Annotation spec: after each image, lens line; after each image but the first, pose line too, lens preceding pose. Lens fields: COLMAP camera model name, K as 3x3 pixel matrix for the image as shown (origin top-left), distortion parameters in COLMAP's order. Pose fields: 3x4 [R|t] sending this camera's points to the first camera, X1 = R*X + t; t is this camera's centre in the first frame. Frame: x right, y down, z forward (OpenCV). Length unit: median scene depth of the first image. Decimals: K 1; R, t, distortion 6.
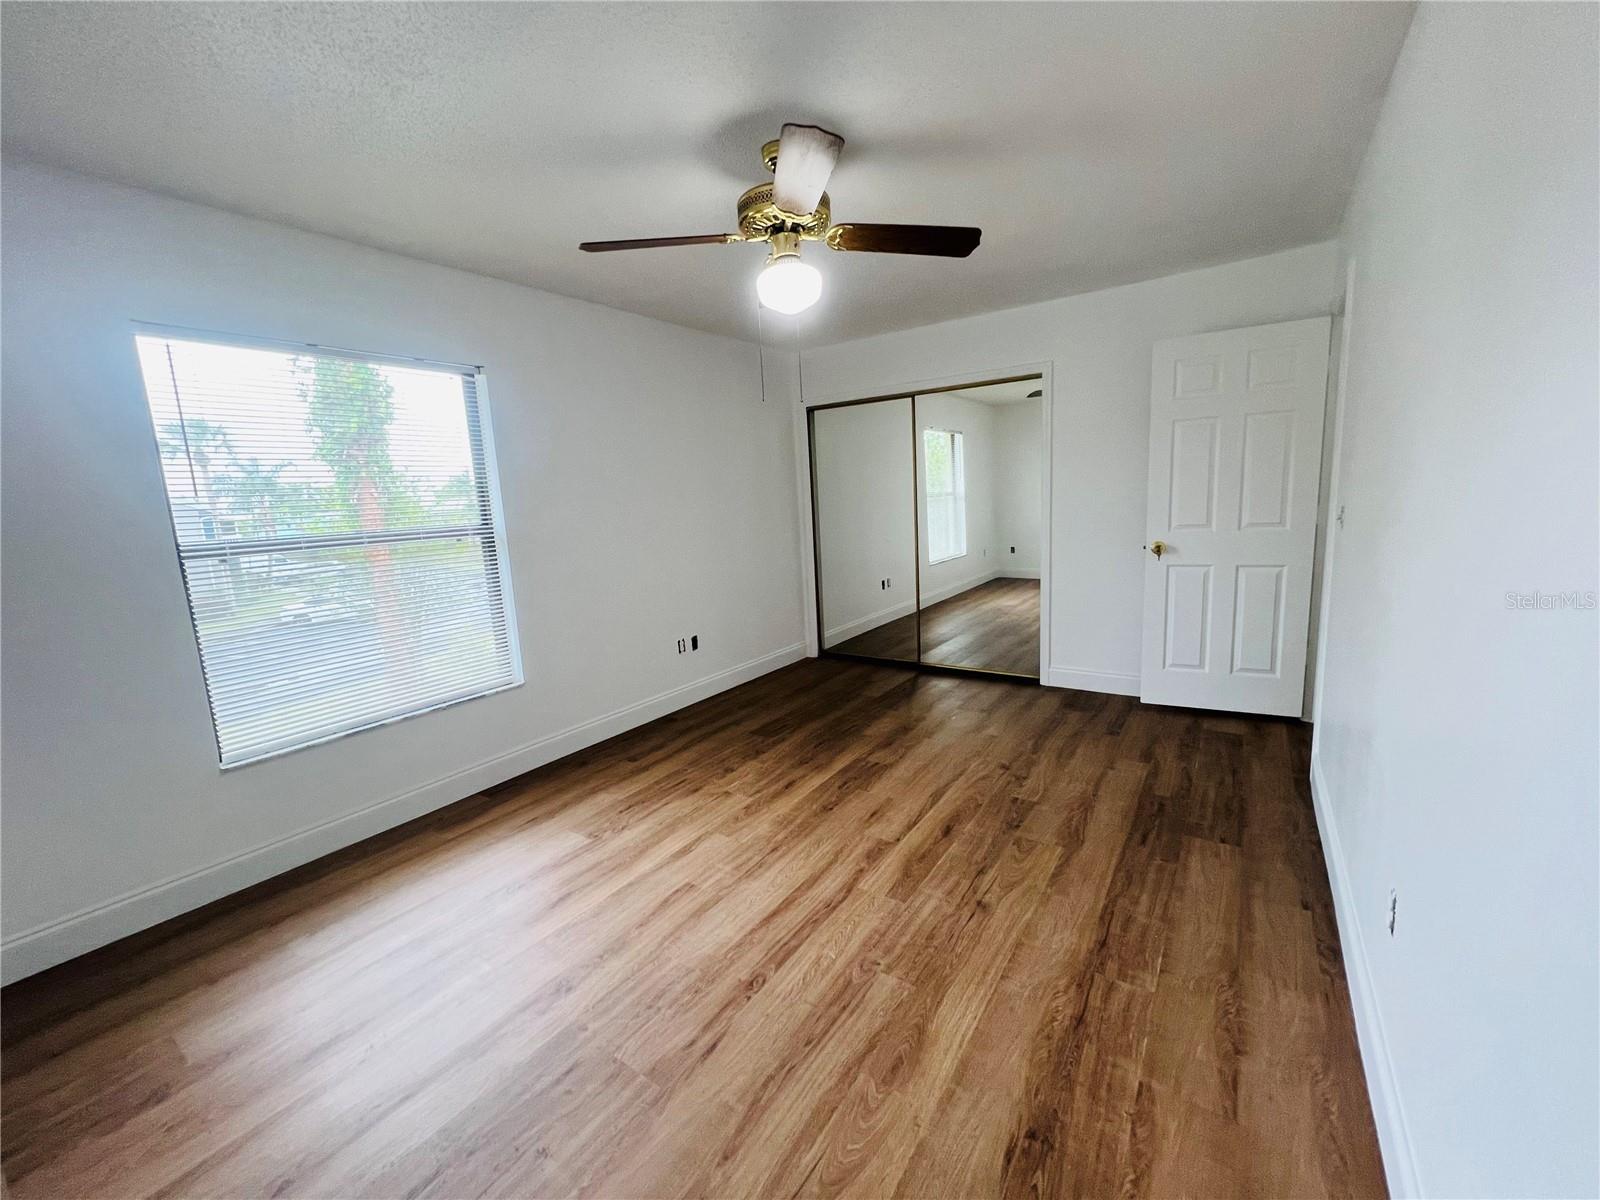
lens RADIAL K [[639.3, 0, 800.0], [0, 639.3, 600.0], [0, 0, 1]] dist [-0.001955, -0.000314]
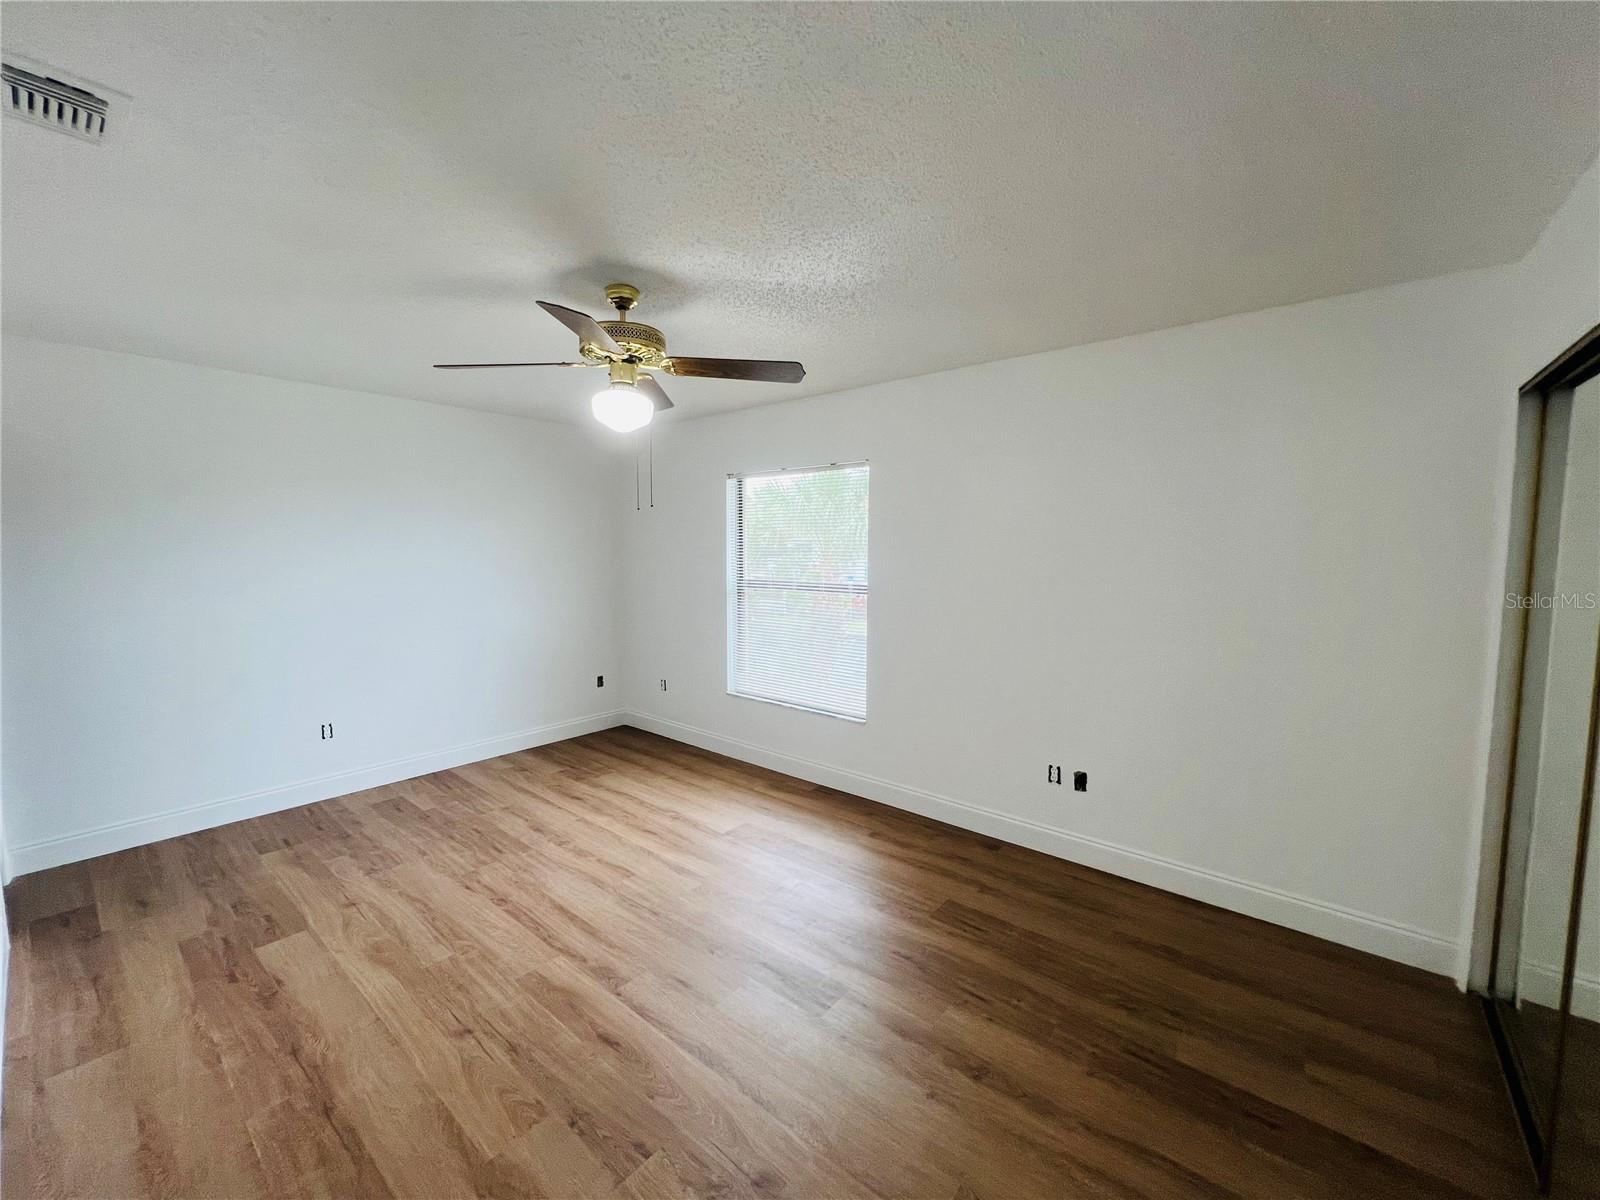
lens RADIAL K [[639.3, 0, 800.0], [0, 639.3, 600.0], [0, 0, 1]] dist [-0.001955, -0.000314]
pose [[-0.085121, 0.137201, -0.986879, 1.062593], [-0.157022, 0.976250, 0.149267, -0.370358], [0.983920, 0.167668, -0.061556, 1.393783]]
